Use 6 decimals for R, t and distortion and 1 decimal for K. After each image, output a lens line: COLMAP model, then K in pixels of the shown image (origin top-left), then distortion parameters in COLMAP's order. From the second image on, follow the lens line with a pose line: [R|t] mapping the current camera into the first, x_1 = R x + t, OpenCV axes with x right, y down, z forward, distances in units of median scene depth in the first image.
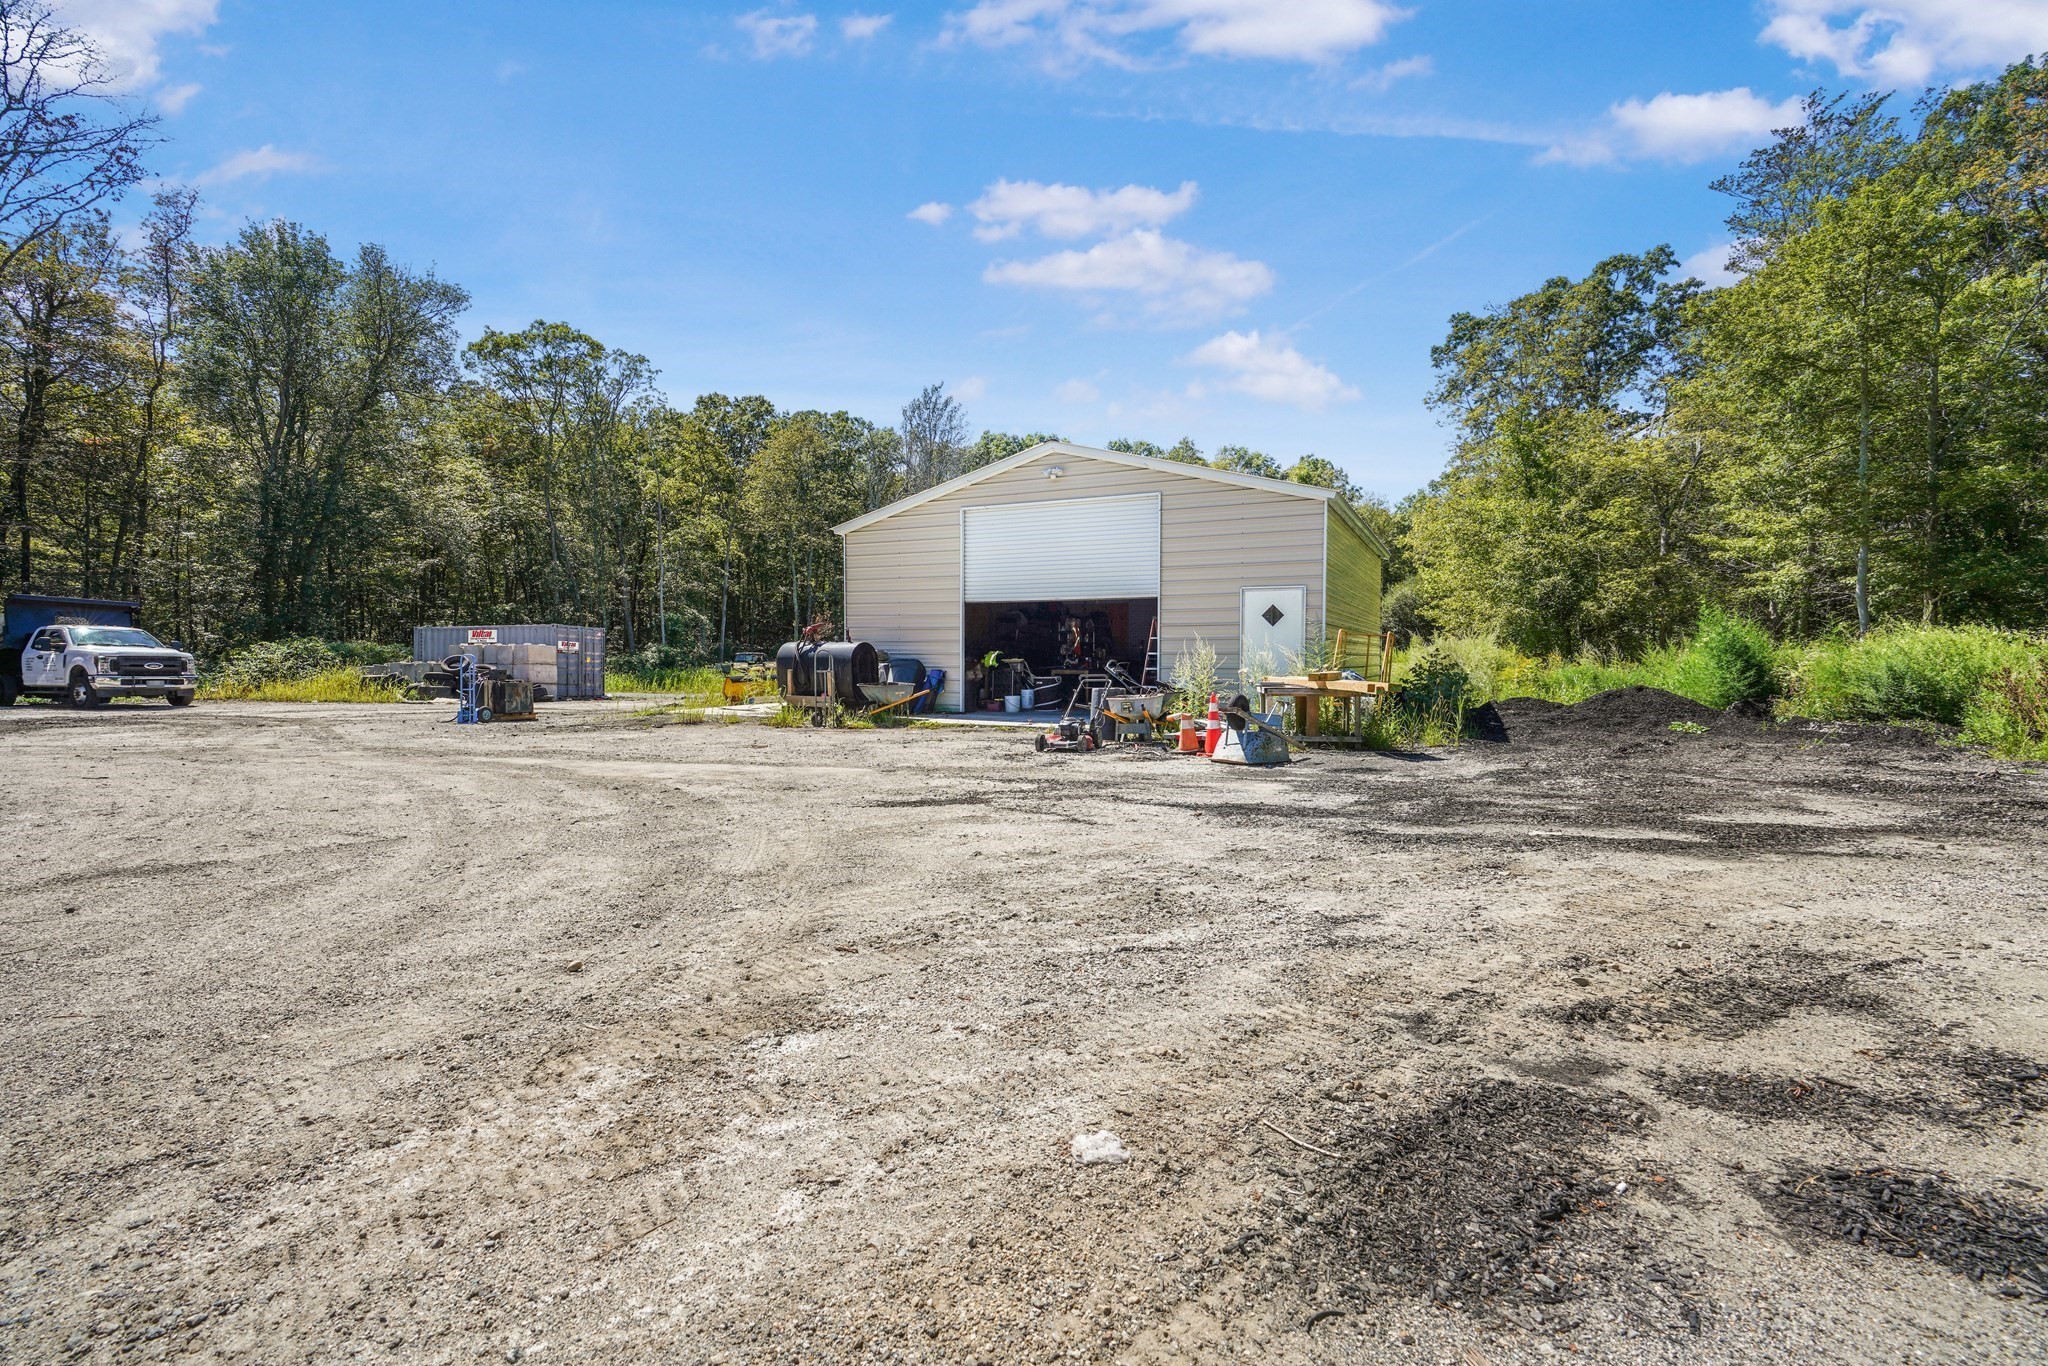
lens RADIAL K [[964.5, 0, 1024.0], [0, 964.5, 683.0], [0, 0, 1]] dist [-0.008083, -0.000271]
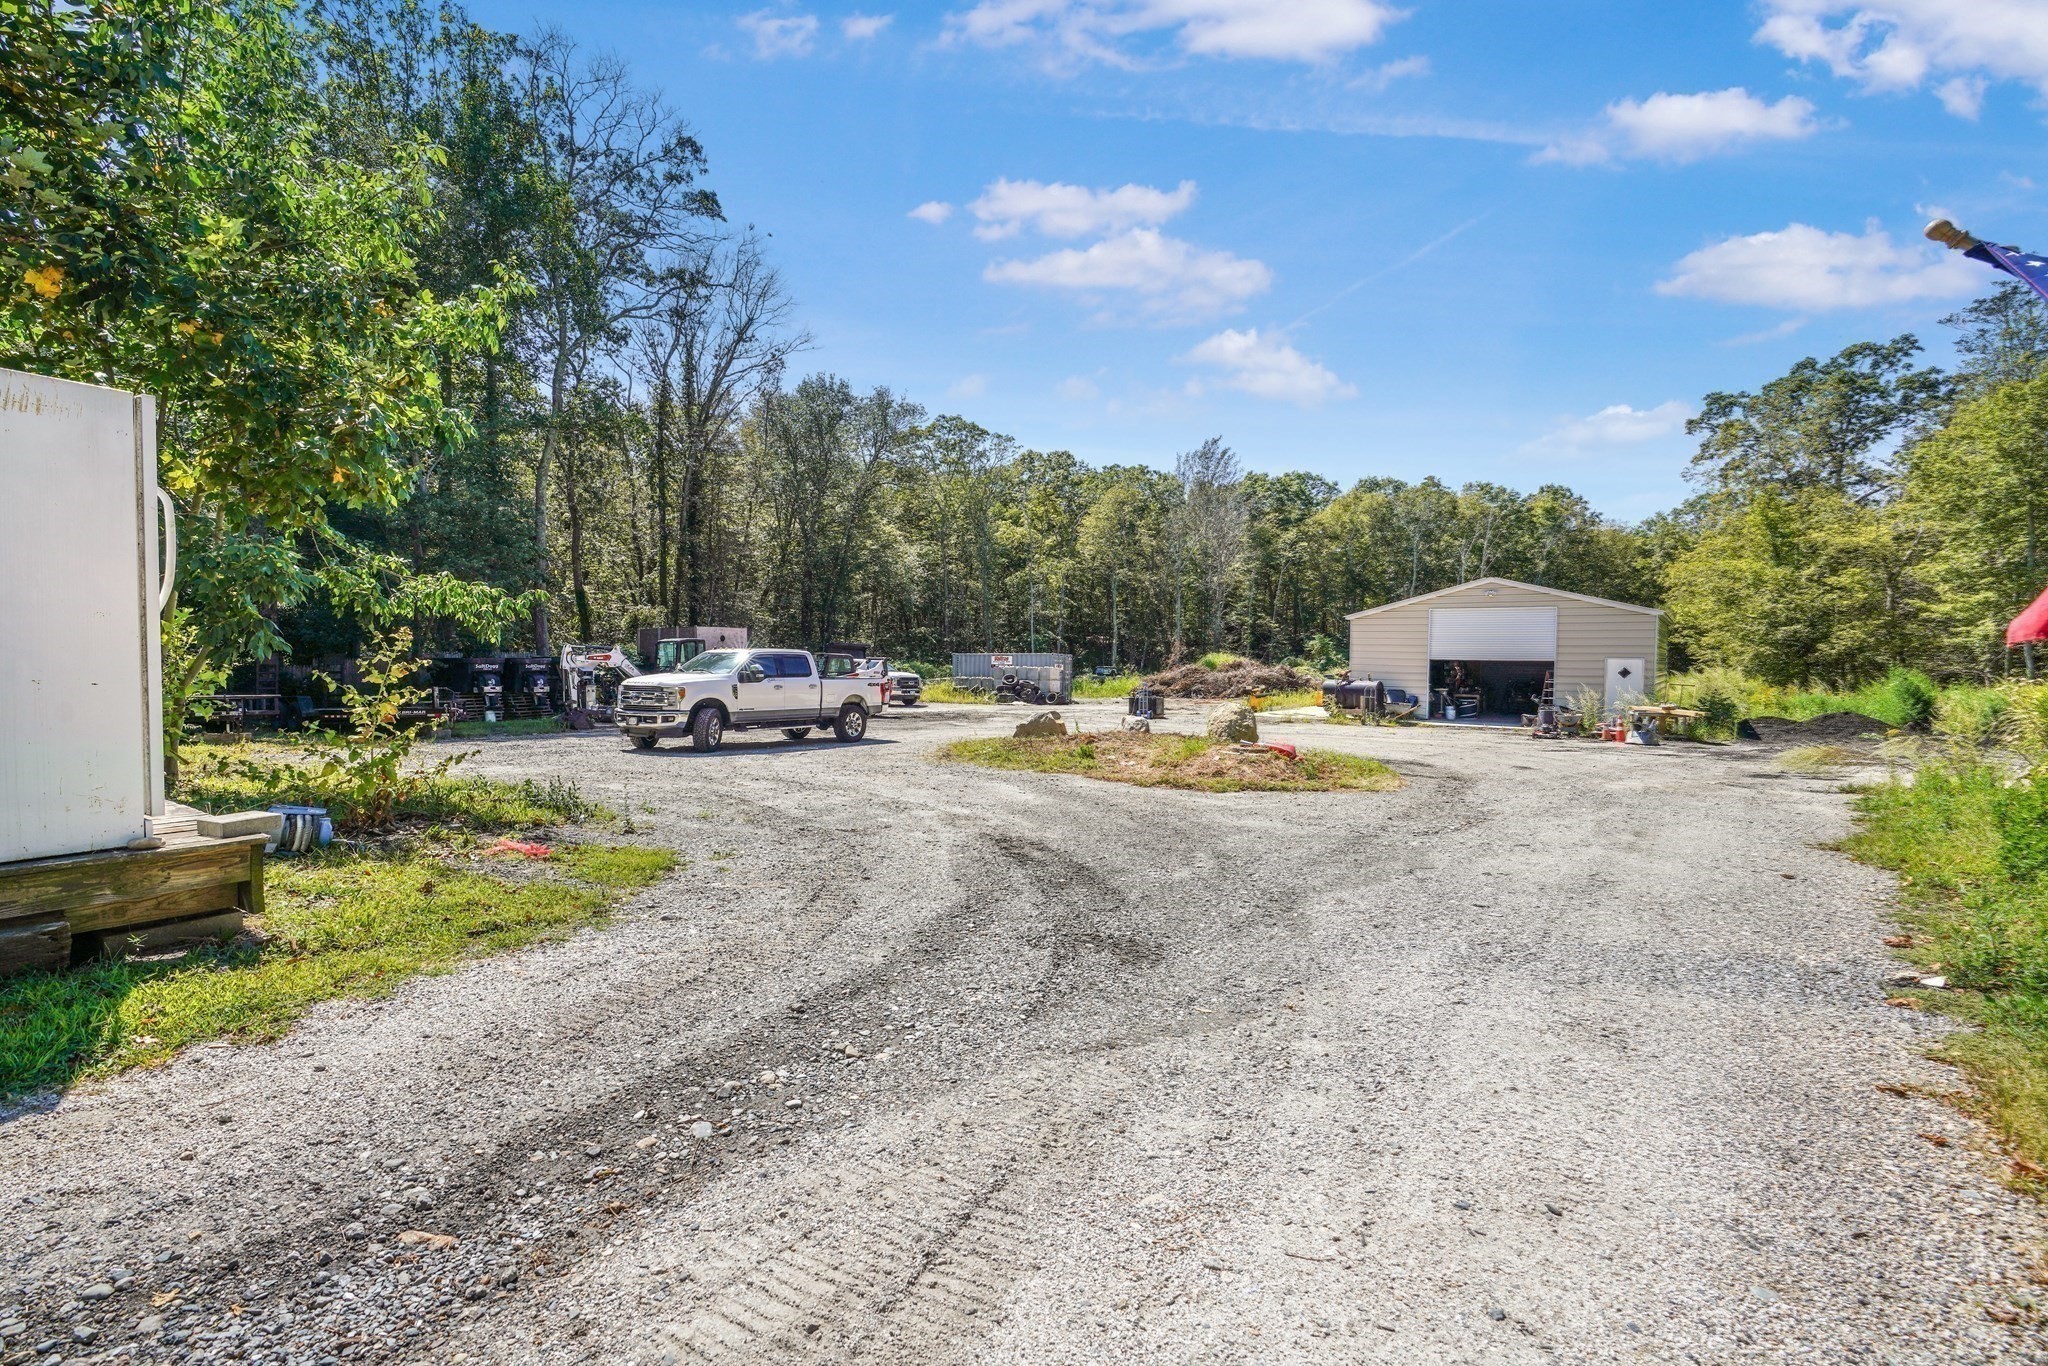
lens RADIAL K [[942.0, 0, 1024.0], [0, 942.0, 683.0], [0, 0, 1]] dist [-0.005144, 0.000992]
pose [[0.981772, 0.013976, -0.189548, -0.276685], [-0.013688, 0.999902, 0.002825, -0.018610], [0.189569, -0.000179, 0.981867, -0.529397]]
